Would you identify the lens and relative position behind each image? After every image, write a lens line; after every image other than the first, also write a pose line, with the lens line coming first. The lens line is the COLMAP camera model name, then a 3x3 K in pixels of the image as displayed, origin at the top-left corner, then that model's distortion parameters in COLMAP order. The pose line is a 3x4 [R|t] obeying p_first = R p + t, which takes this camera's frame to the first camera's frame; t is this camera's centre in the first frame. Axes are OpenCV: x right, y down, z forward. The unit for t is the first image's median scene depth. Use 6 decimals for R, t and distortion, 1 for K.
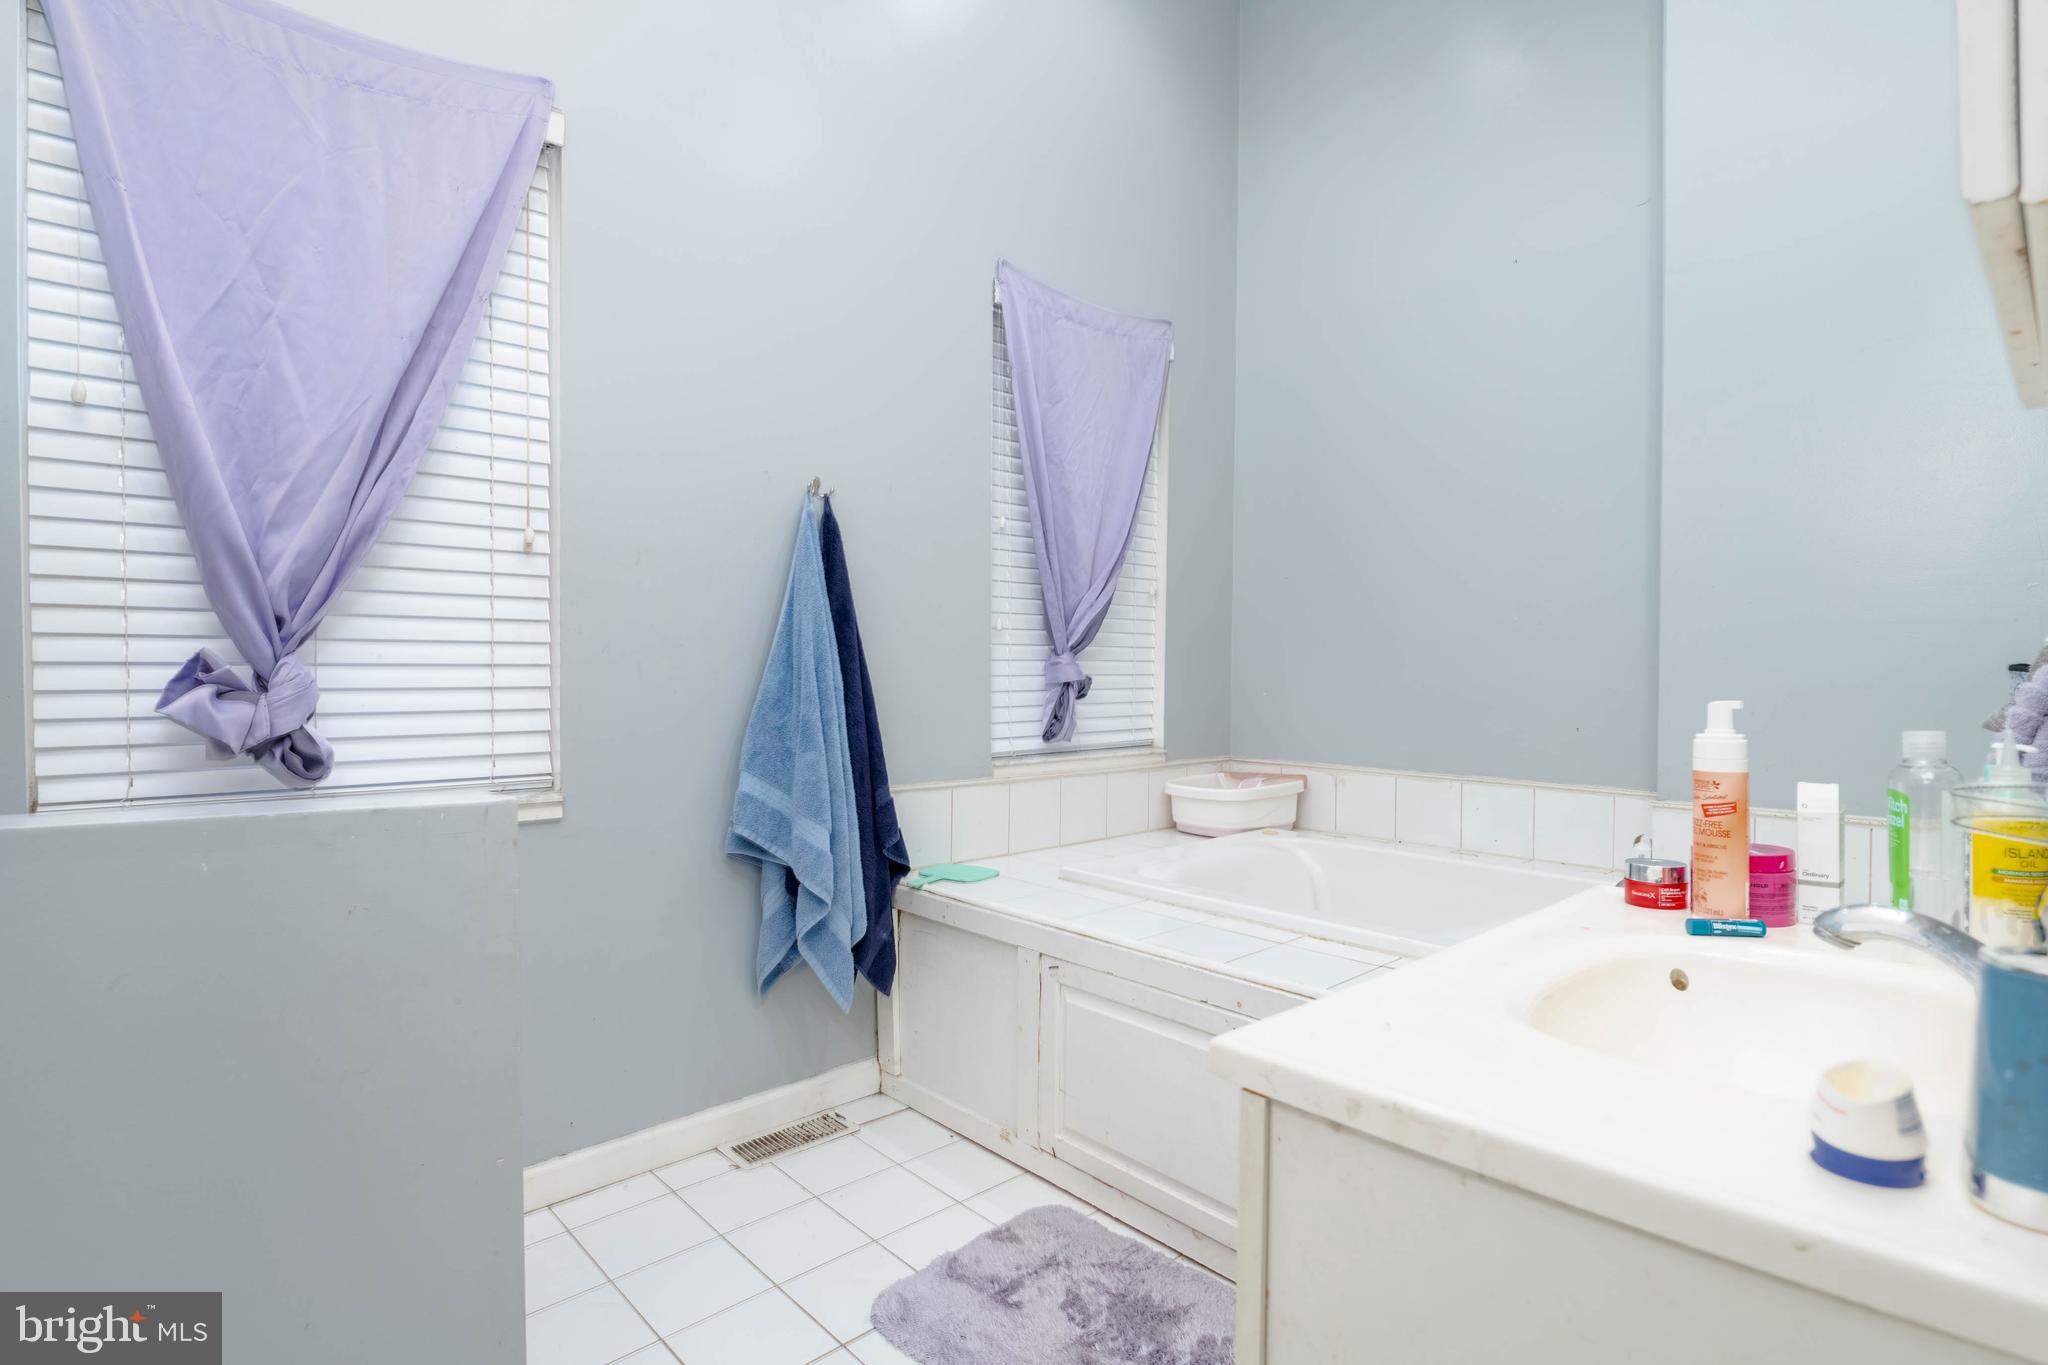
lens RADIAL K [[1032.5, 0, 1024.0], [0, 1032.5, 682.5], [0, 0, 1]] dist [-0.002525, 0.000085]
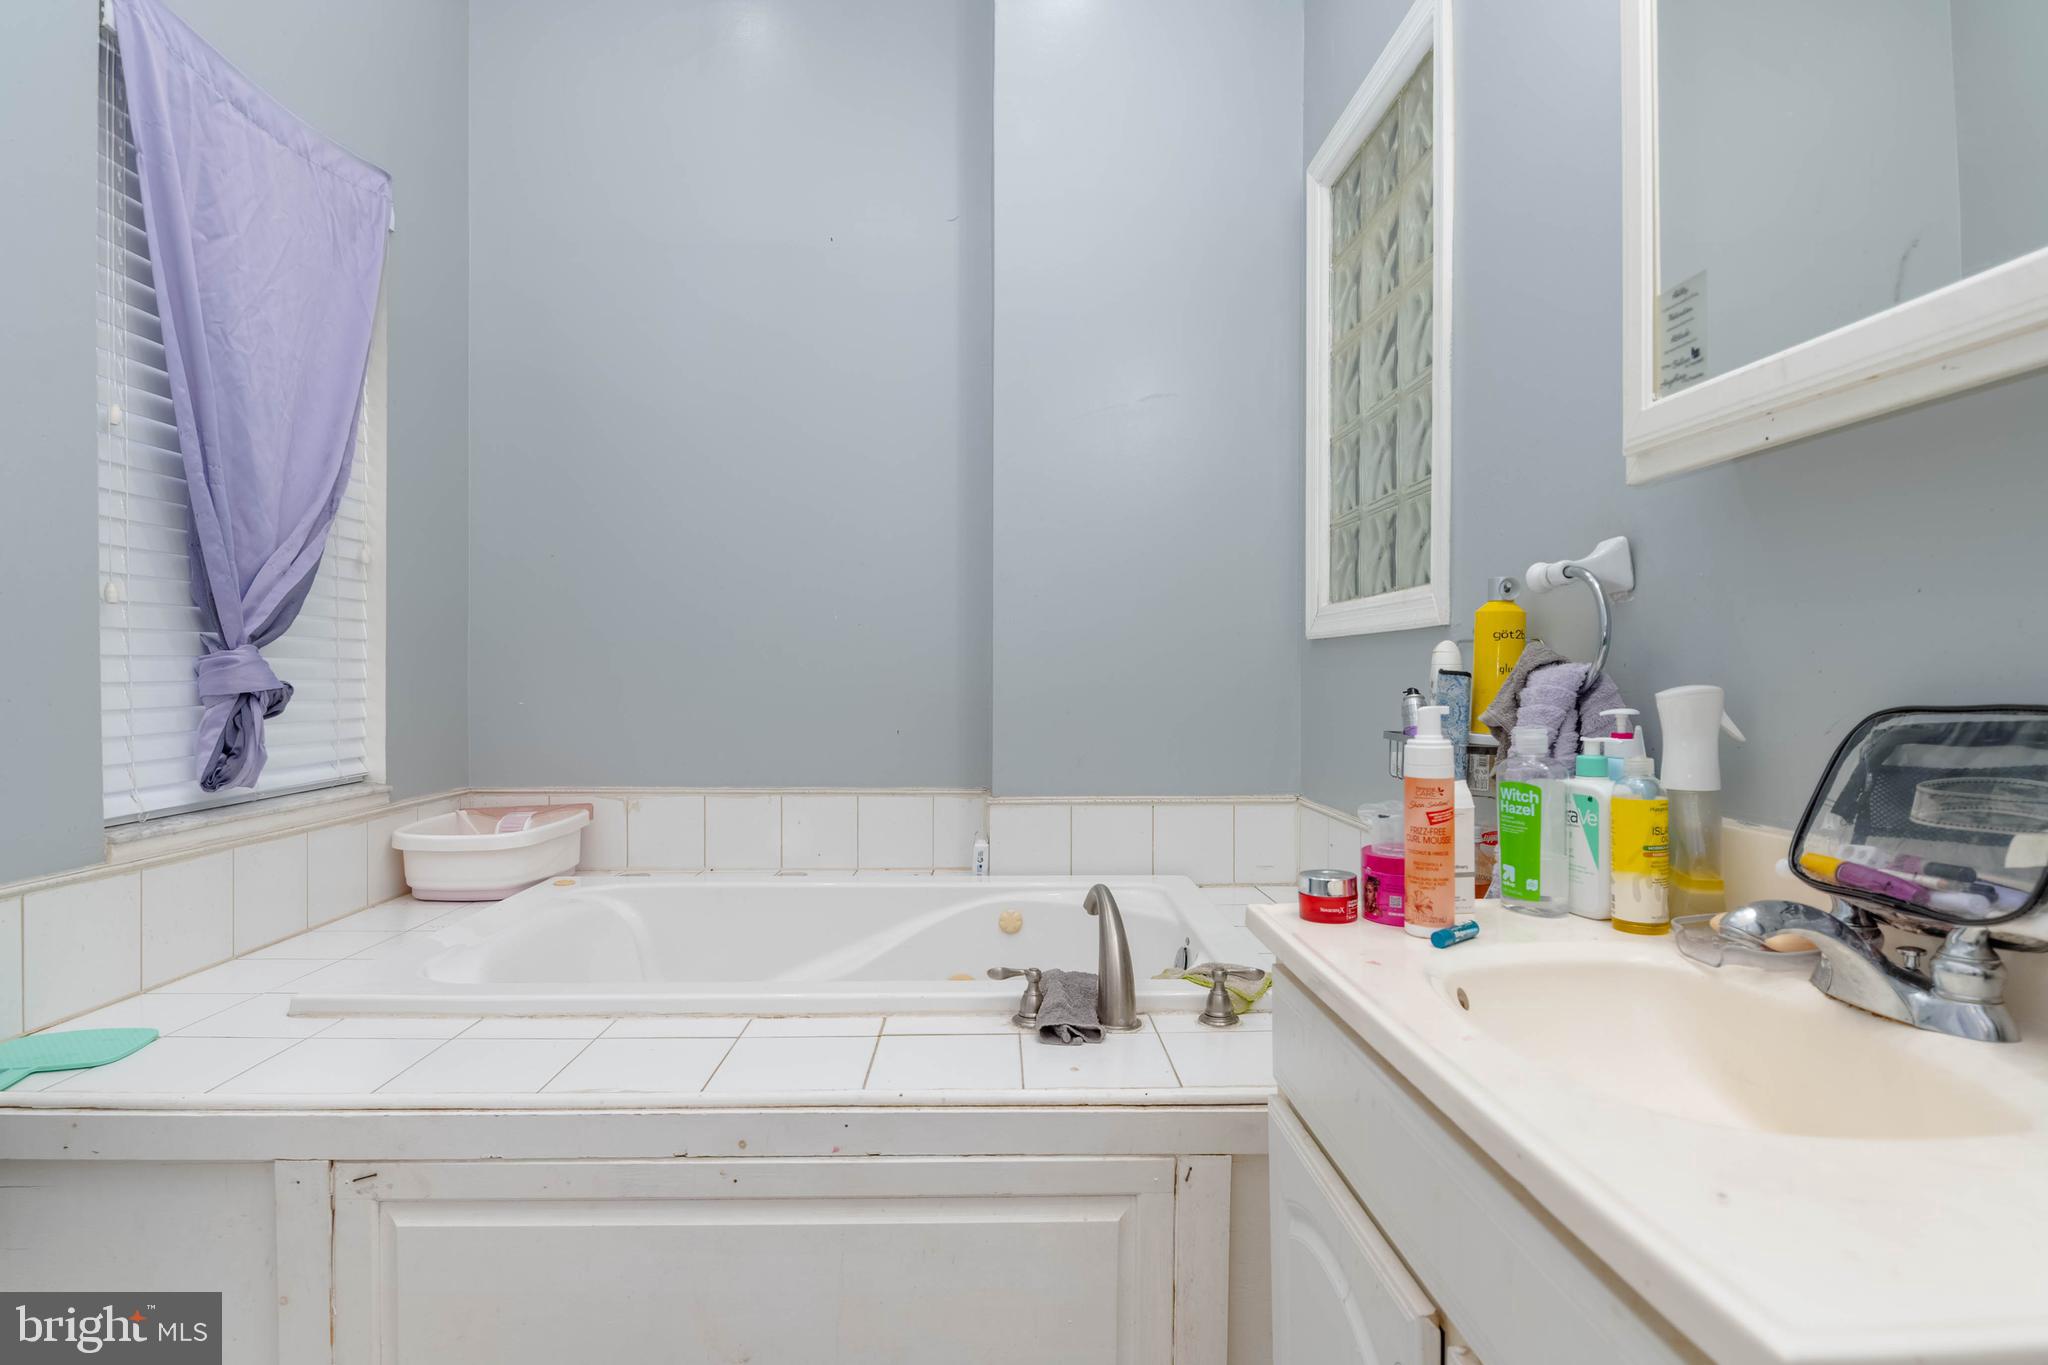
lens RADIAL K [[1028.4, 0, 1021.0], [0, 1028.4, 690.9], [0, 0, 1]] dist [0.003140, -0.009566]
pose [[0.651780, -0.014657, 0.758267, -0.122854], [0.008898, 0.999892, 0.011679, -0.004336], [-0.758356, -0.000865, 0.651840, 0.242937]]
